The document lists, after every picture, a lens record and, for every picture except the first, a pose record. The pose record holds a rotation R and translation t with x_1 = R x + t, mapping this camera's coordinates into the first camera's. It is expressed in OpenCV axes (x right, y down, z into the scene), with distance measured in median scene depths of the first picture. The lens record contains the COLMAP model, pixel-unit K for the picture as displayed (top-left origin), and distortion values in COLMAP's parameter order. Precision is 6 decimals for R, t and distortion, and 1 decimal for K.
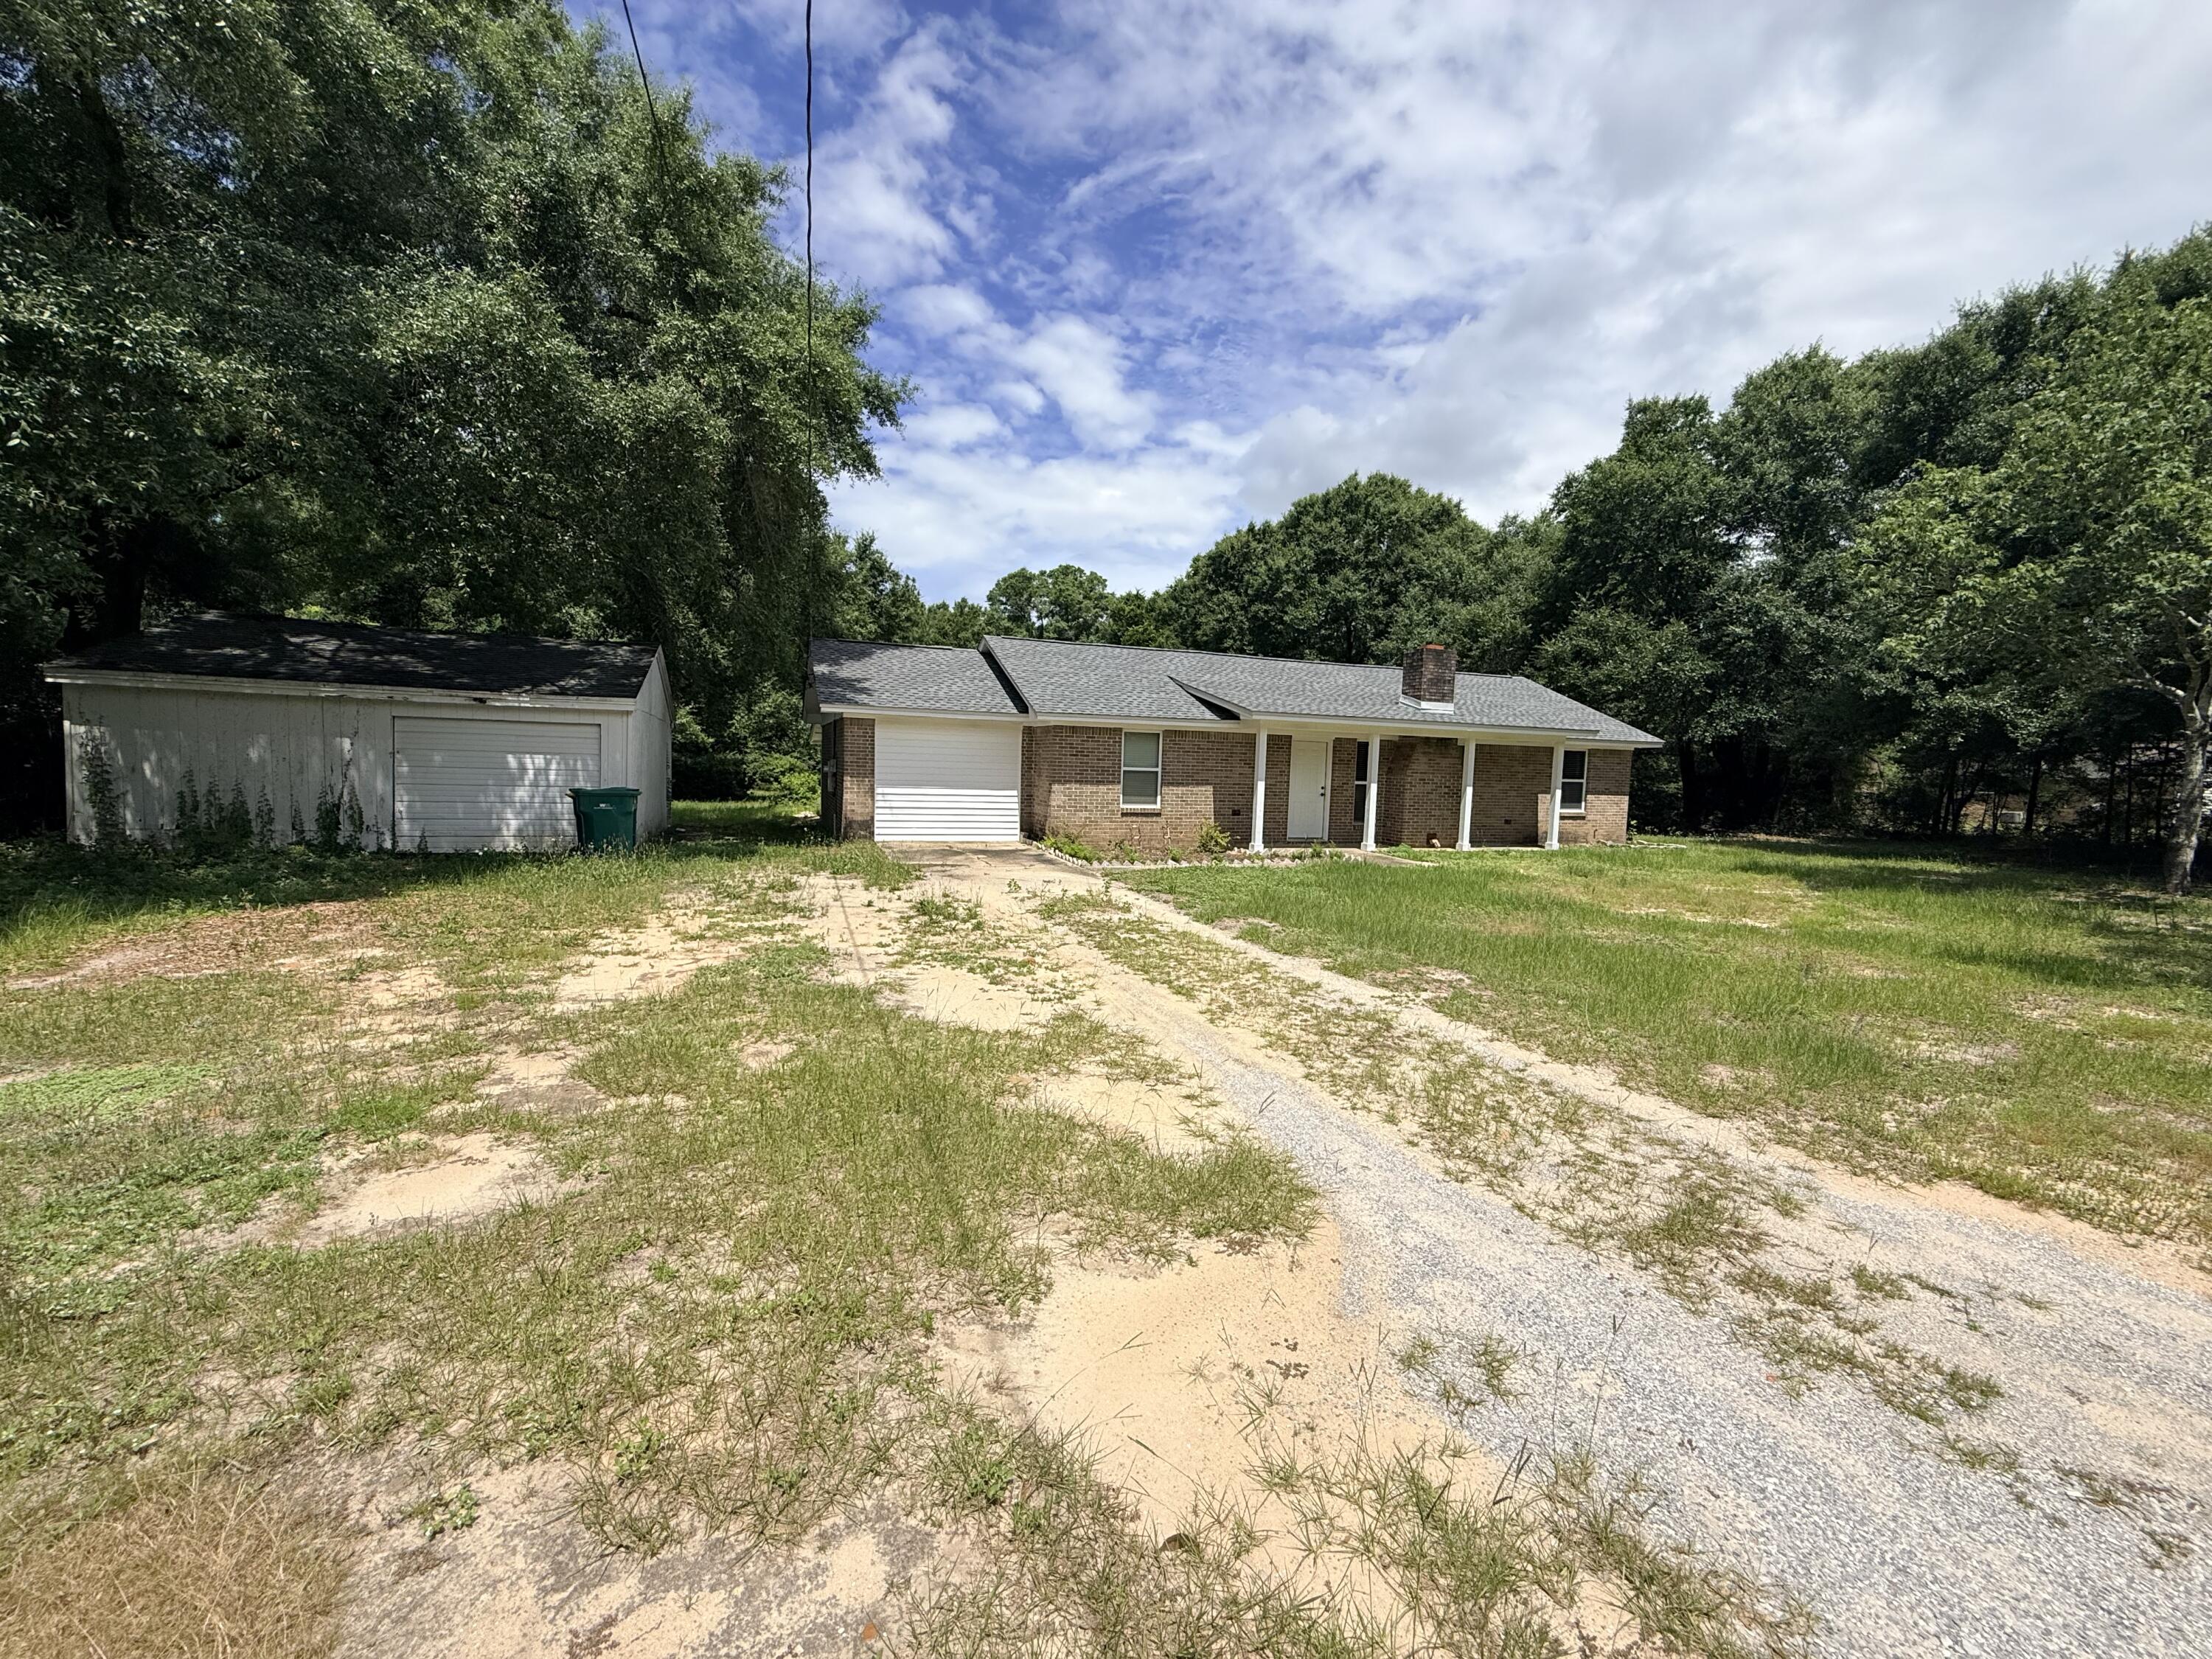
lens RADIAL K [[881.7, 0, 1111.6], [0, 881.7, 823.8], [0, 0, 1]] dist [-0.001902, 0.000465]
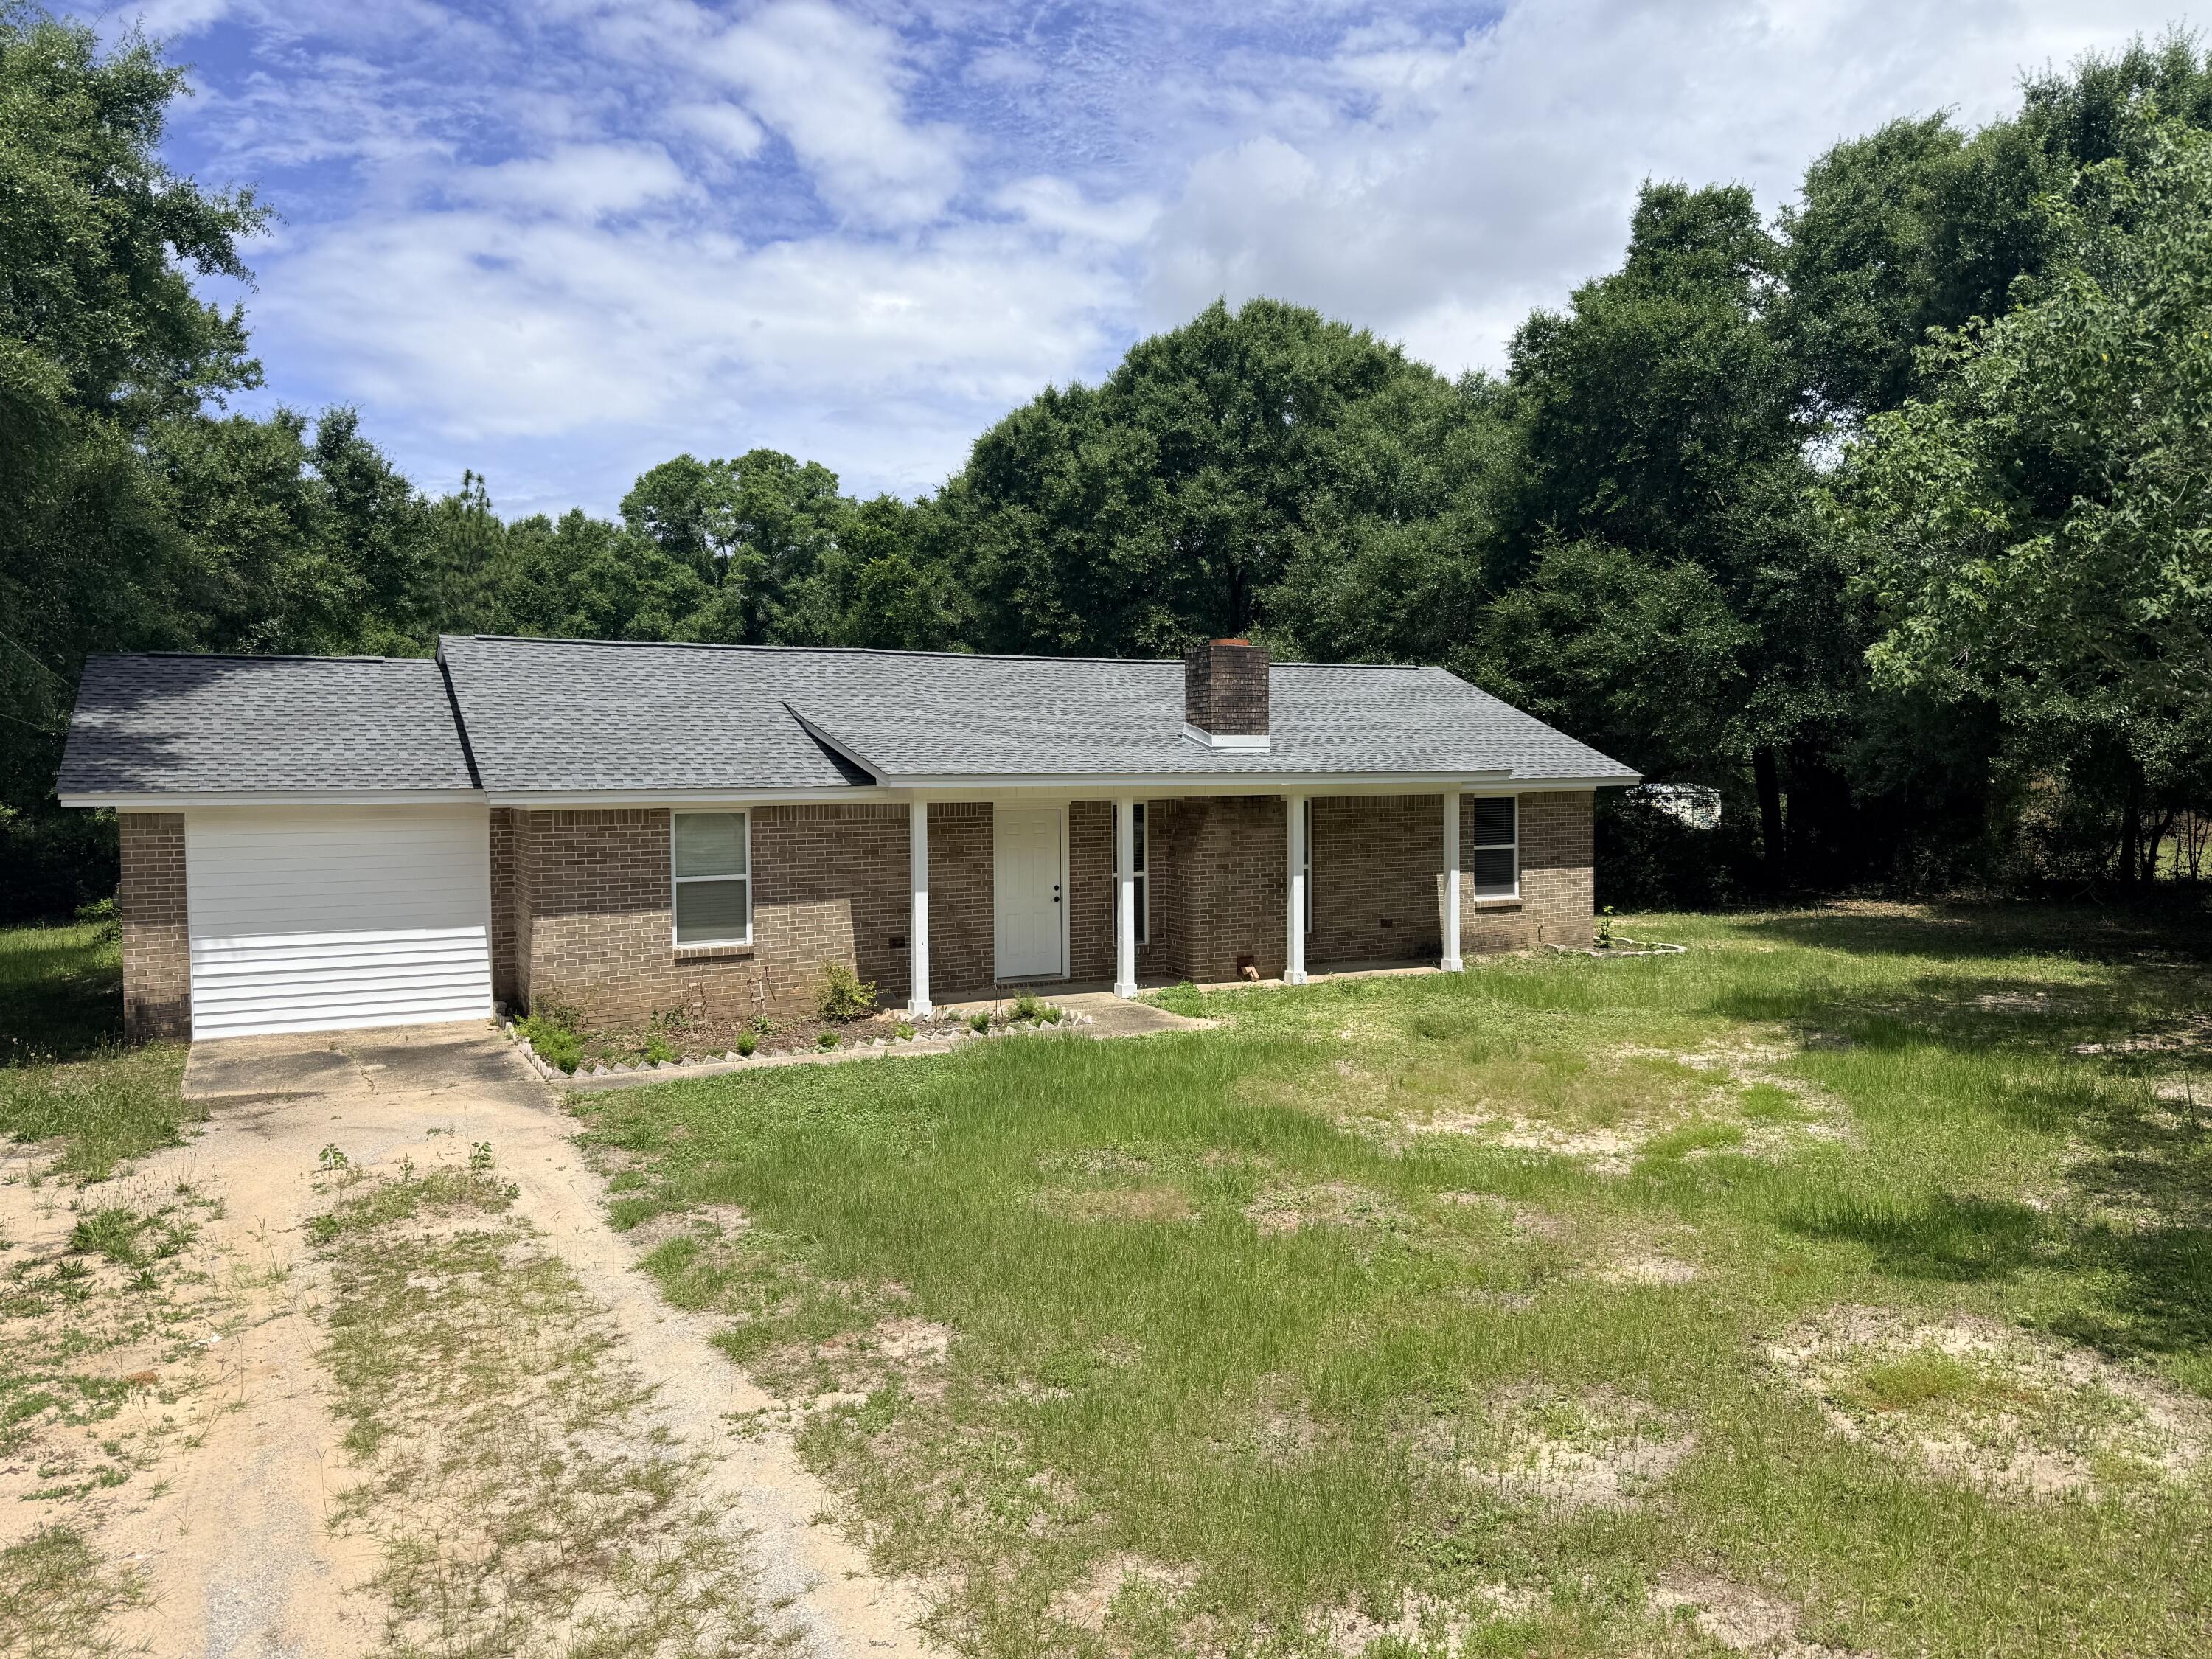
lens RADIAL K [[1540.5, 0, 1115.3], [0, 1540.5, 844.6], [0, 0, 1]] dist [0.054497, -0.067333]
pose [[0.990816, -0.043727, 0.127954, 0.170589], [0.046656, 0.998711, -0.019985, -0.054054], [-0.126915, 0.025772, 0.991579, -0.011026]]
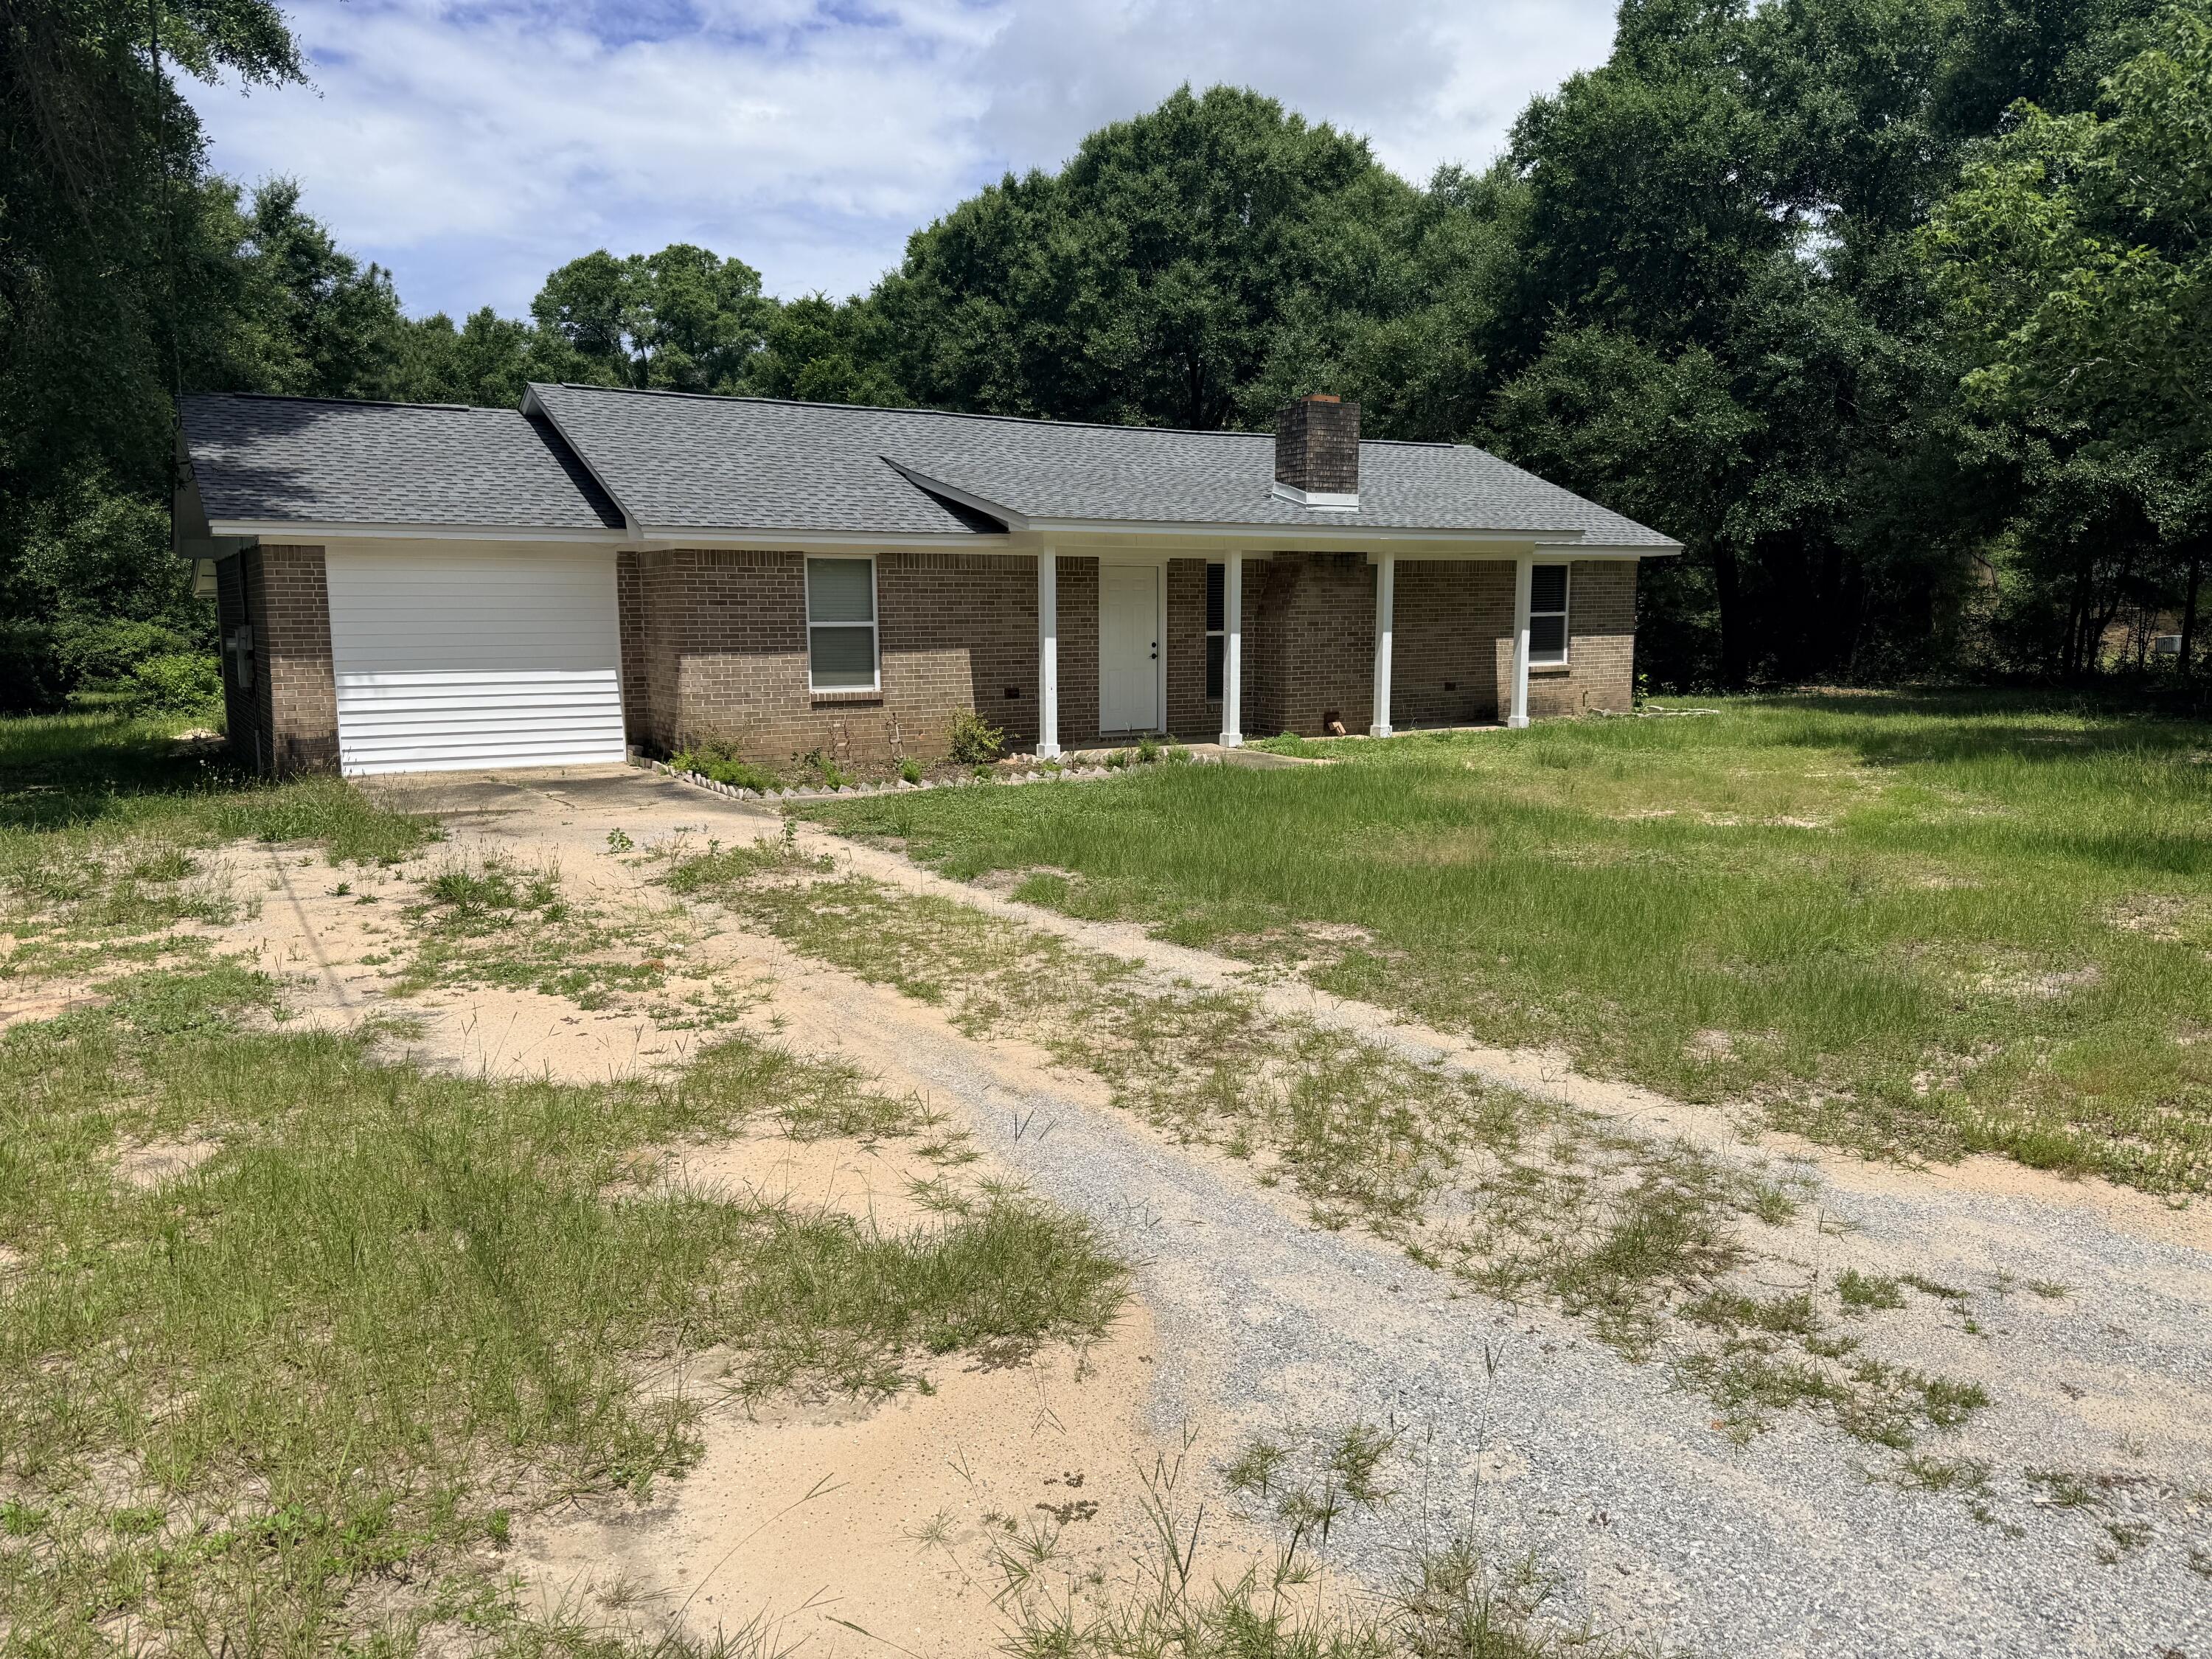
lens RADIAL K [[1540.5, 0, 1115.8], [0, 1540.5, 826.1], [0, 0, 1]] dist [0.054497, -0.067333]
pose [[0.978891, -0.064313, 0.194001, 0.005651], [0.050256, 0.995800, 0.076533, 0.001053], [-0.198109, -0.065168, 0.978011, -0.020235]]
